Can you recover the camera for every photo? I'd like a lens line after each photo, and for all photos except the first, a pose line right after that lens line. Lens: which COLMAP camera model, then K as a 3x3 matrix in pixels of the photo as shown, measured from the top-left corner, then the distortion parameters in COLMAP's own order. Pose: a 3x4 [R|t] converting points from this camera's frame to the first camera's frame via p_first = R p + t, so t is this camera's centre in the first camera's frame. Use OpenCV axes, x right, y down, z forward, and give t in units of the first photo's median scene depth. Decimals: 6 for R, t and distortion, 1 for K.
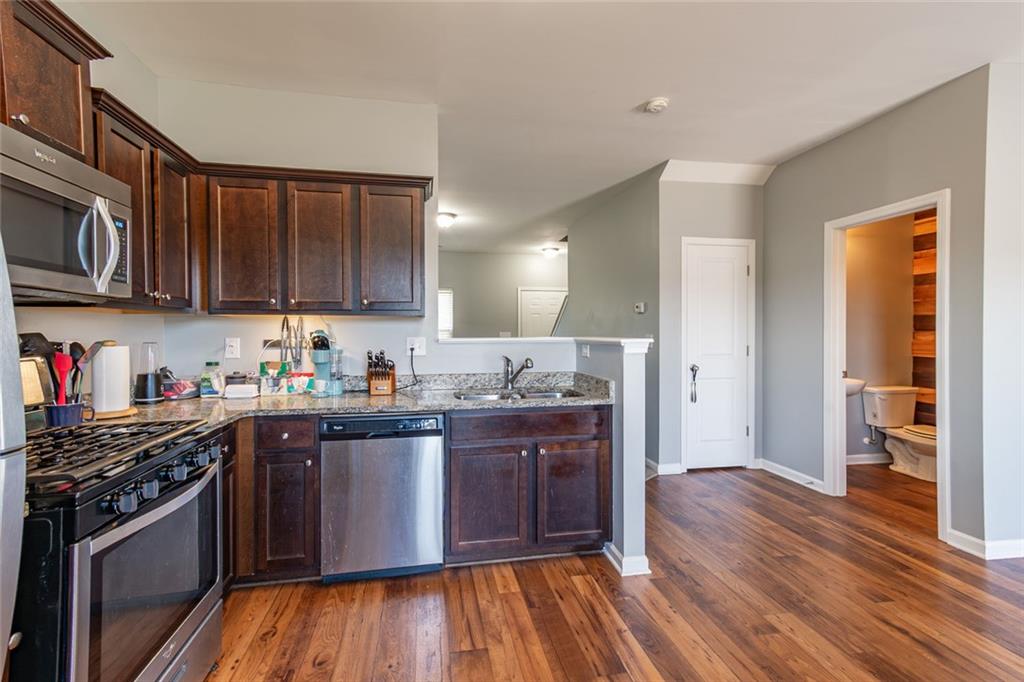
lens RADIAL K [[463.9, 0, 515.6], [0, 463.9, 333.9], [0, 0, 1]] dist [0.028226, 0.000228]
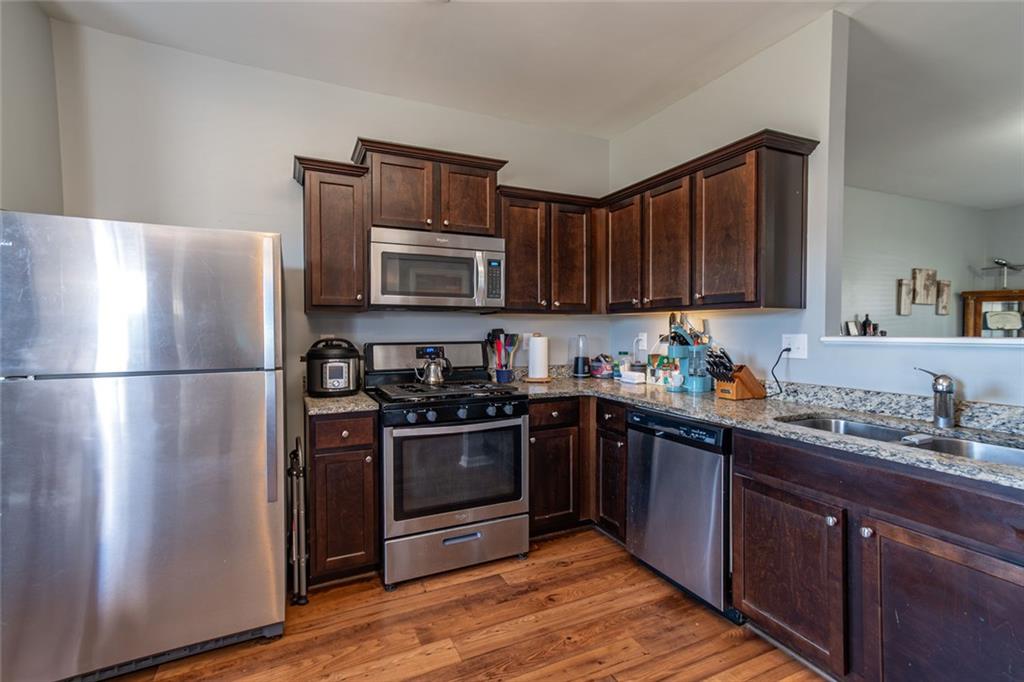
lens RADIAL K [[463.9, 0, 515.6], [0, 463.9, 333.9], [0, 0, 1]] dist [0.028226, 0.000228]
pose [[0.265730, 0.011947, -0.963973, 0.513977], [-0.002272, 0.999928, 0.011766, -0.002080], [0.964045, -0.000936, 0.265738, 0.420736]]
